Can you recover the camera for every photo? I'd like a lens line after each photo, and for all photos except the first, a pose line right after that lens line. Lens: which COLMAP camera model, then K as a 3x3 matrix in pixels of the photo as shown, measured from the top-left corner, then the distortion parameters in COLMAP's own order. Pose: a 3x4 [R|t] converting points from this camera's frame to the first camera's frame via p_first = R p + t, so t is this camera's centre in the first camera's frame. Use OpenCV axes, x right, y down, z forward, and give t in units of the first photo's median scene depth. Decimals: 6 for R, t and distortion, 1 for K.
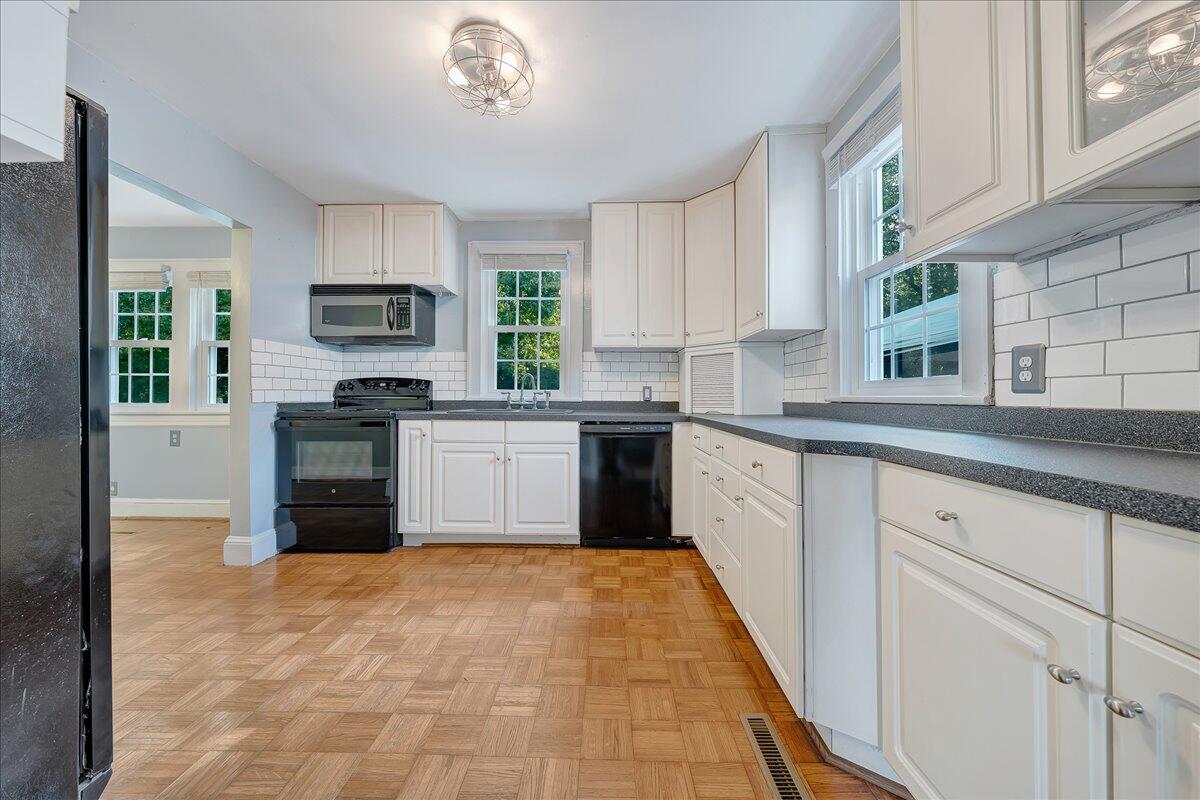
lens RADIAL K [[419.5, 0, 600.9], [0, 419.5, 395.5], [0, 0, 1]] dist [-0.005979, 0.000056]
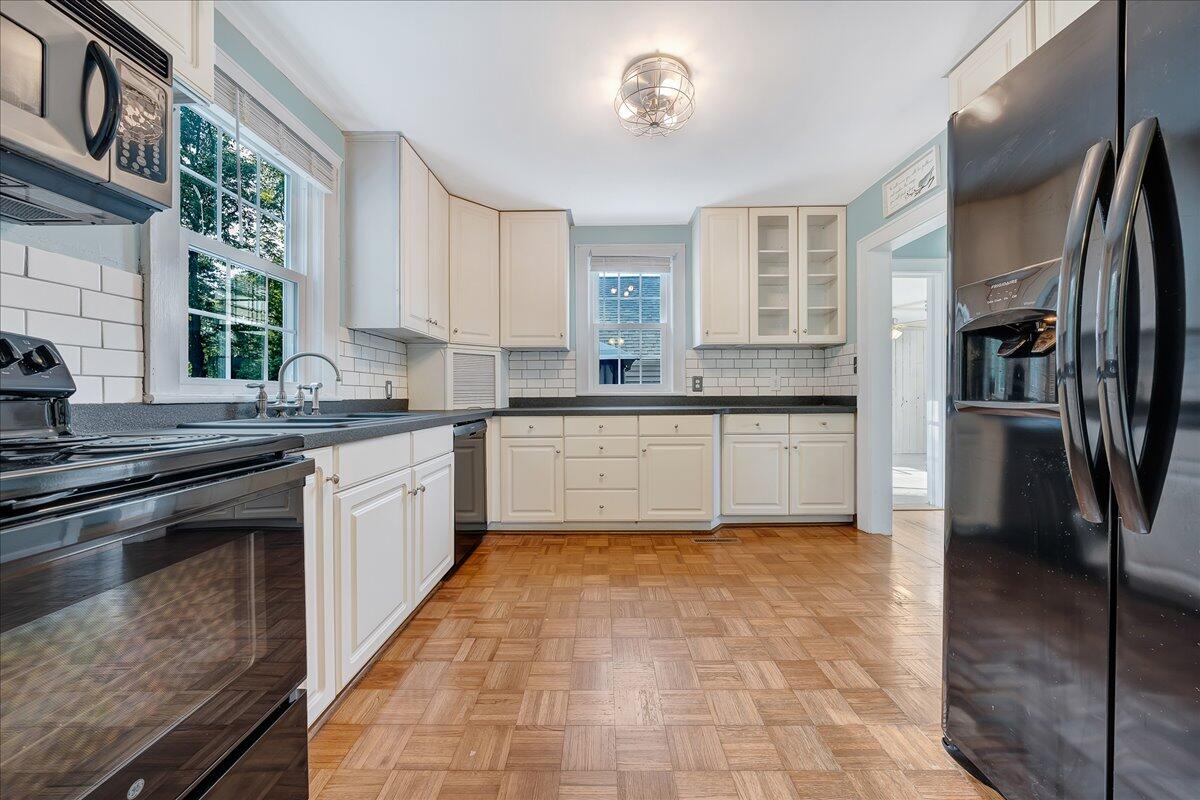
lens RADIAL K [[419.5, 0, 599.2], [0, 419.5, 395.5], [0, 0, 1]] dist [-0.005979, 0.000056]
pose [[-0.008581, -0.003996, 0.999955, -0.847934], [0.000771, 0.999992, 0.004003, 0.004130], [-0.999963, 0.000806, -0.008578, 0.714801]]
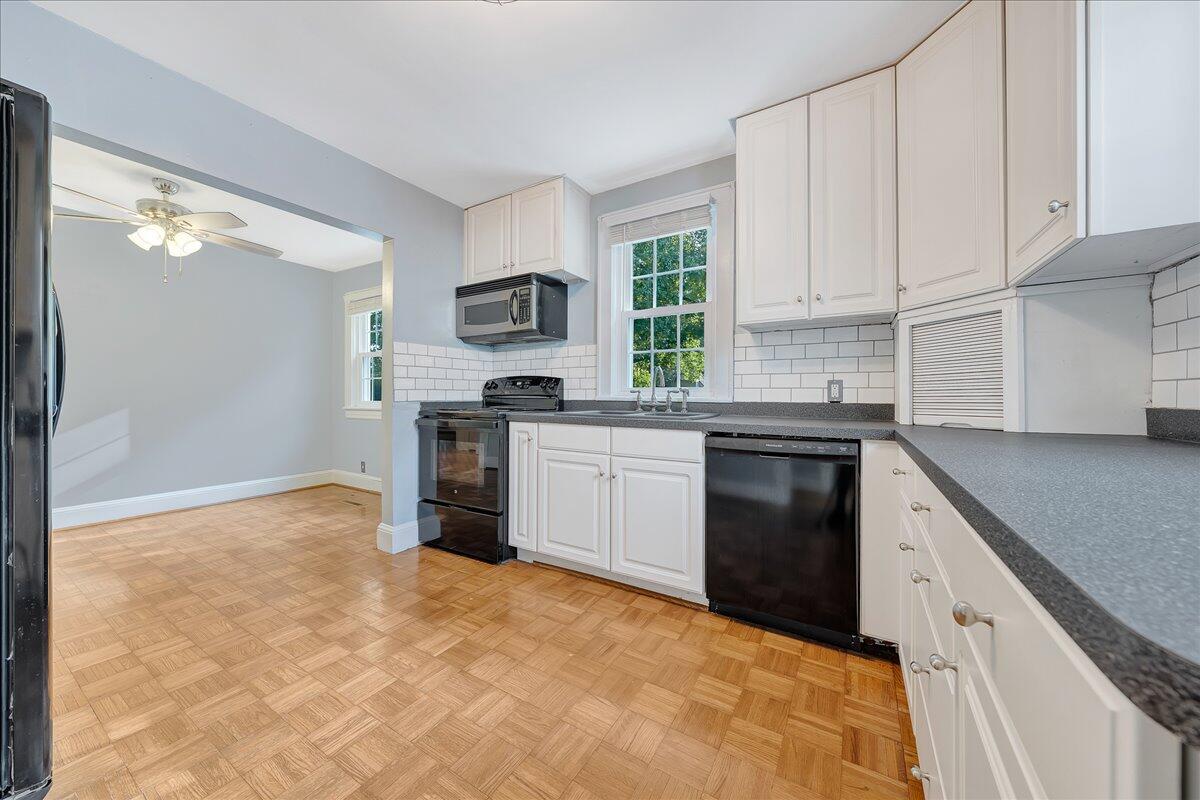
lens RADIAL K [[419.5, 0, 600.9], [0, 419.5, 396.1], [0, 0, 1]] dist [-0.005979, 0.000056]
pose [[0.862906, 0.000096, -0.505365, 0.149528], [0.000783, 0.999999, 0.001527, 0.002106], [0.505364, -0.001714, 0.862904, 0.309814]]
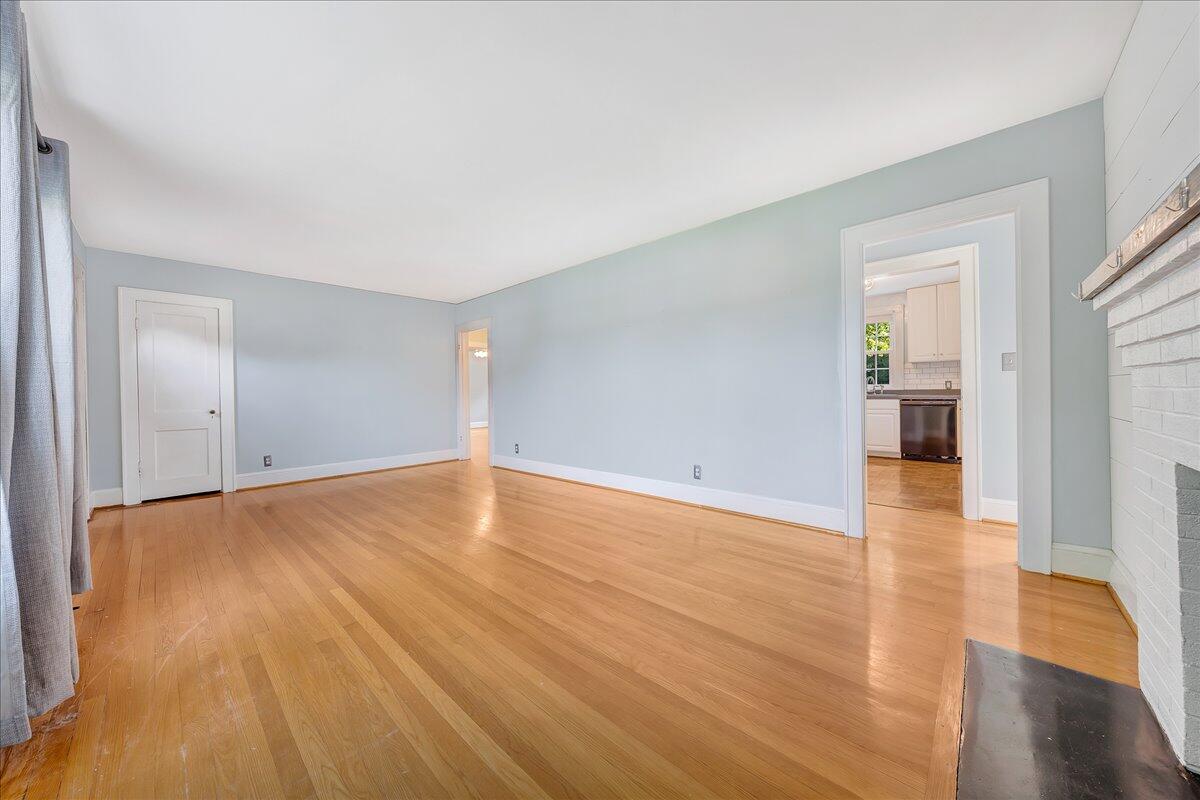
lens RADIAL K [[419.5, 0, 594.4], [0, 419.5, 391.0], [0, 0, 1]] dist [-0.005979, 0.000056]
pose [[0.742651, -0.009174, -0.669616, 0.216998], [0.016643, 0.999850, 0.004761, -0.015176], [0.669472, -0.014680, 0.742693, -1.591108]]
